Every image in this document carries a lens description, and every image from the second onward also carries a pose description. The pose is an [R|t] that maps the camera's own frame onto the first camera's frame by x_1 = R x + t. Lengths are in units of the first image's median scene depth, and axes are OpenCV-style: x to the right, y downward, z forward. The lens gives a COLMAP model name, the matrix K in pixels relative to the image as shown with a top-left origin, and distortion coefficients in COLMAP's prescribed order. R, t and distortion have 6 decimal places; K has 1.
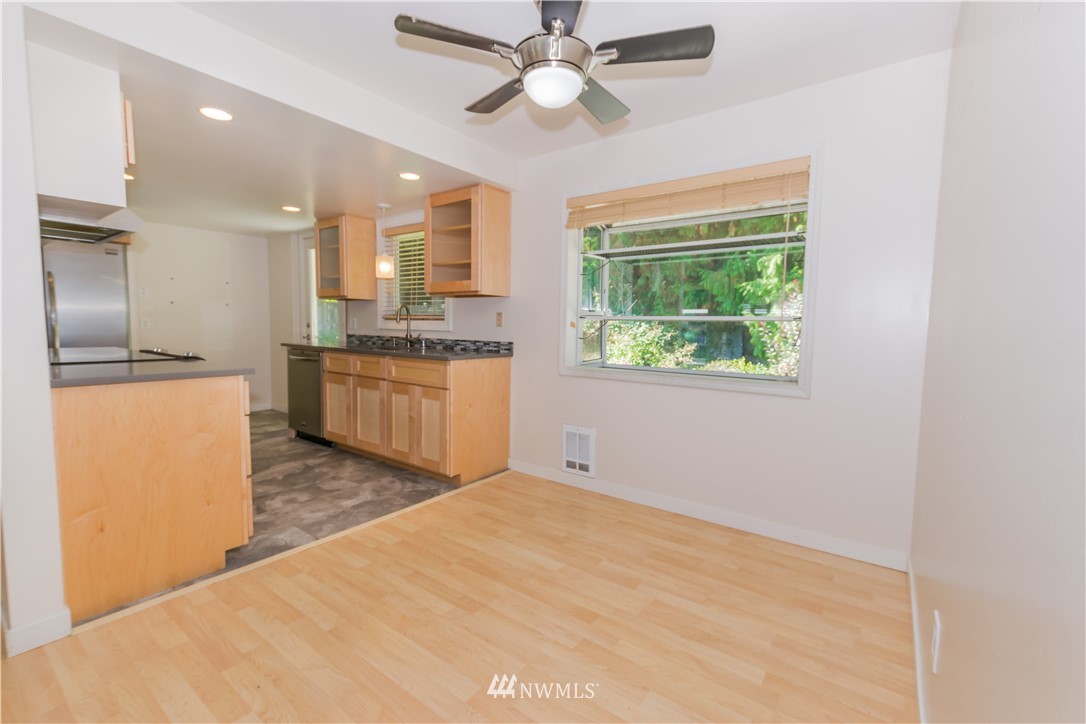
lens RADIAL K [[468.1, 0, 552.3], [0, 468.1, 360.0], [0, 0, 1]] dist [0.000833, -0.000886]
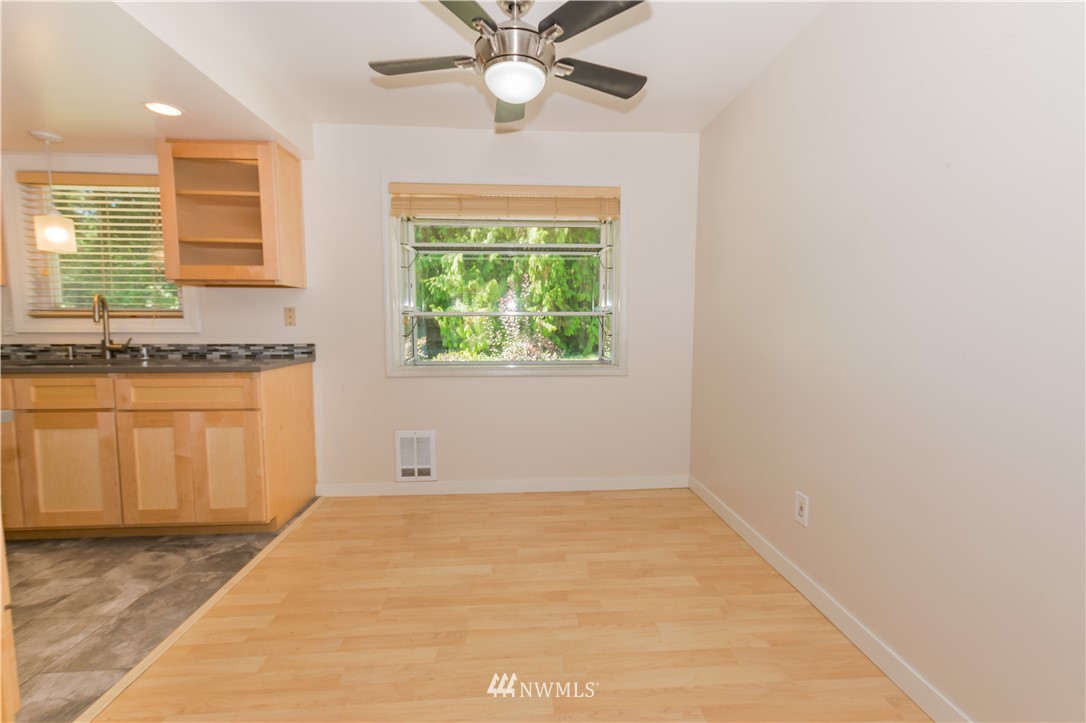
lens RADIAL K [[468.1, 0, 552.3], [0, 468.1, 359.5], [0, 0, 1]] dist [0.000833, -0.000886]
pose [[0.759870, -0.069580, 0.646340, -0.328802], [0.060562, 0.997508, 0.036184, -0.016041], [-0.647247, 0.011649, 0.762191, 0.108033]]
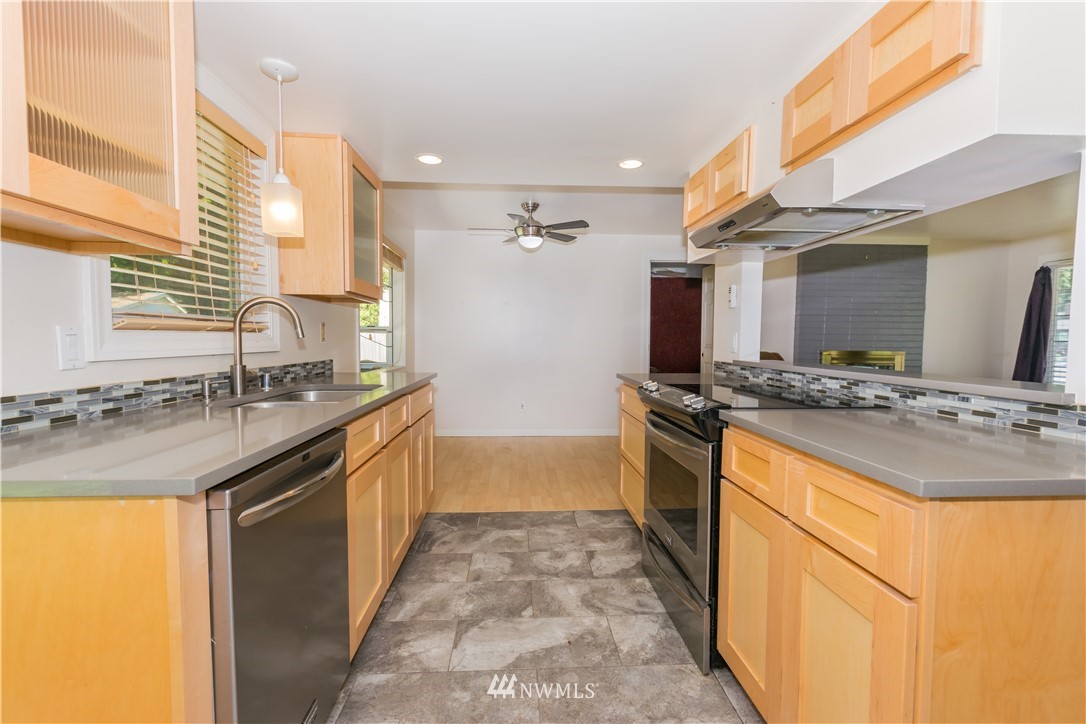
lens RADIAL K [[475.9, 0, 543.0], [0, 475.9, 362.0], [0, 0, 1]] dist [-0.000020, -0.000075]
pose [[-0.627520, -0.061302, 0.776183, -1.049891], [0.040780, 0.992940, 0.111390, -0.120984], [-0.777531, 0.101552, -0.620590, 1.345171]]
